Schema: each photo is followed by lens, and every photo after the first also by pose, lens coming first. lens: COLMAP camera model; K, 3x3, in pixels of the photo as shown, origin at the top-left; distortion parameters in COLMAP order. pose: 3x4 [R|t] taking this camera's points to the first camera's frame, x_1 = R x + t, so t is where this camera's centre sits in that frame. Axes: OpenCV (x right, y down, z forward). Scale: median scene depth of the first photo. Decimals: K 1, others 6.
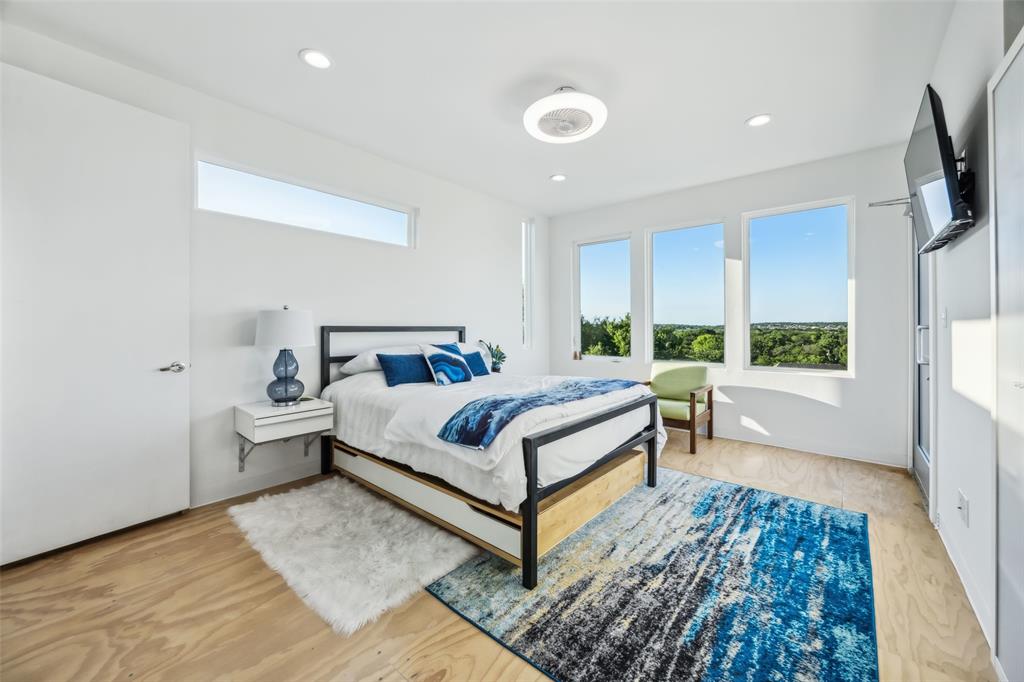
lens RADIAL K [[393.8, 0, 509.4], [0, 393.8, 330.0], [0, 0, 1]] dist [-0.001276, -0.000178]
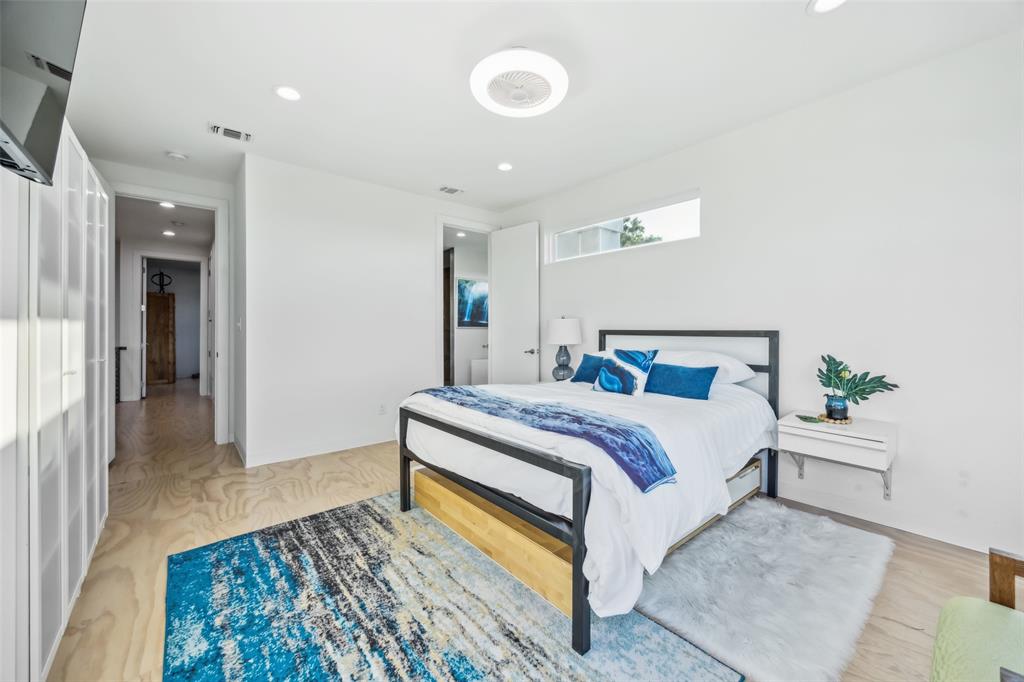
lens RADIAL K [[393.8, 0, 509.4], [0, 393.8, 330.0], [0, 0, 1]] dist [-0.001276, -0.000178]
pose [[-0.159391, -0.000999, -0.987215, 1.407646], [-0.010053, 0.999949, 0.000612, -0.013609], [0.987164, 0.010022, -0.159393, 1.592896]]
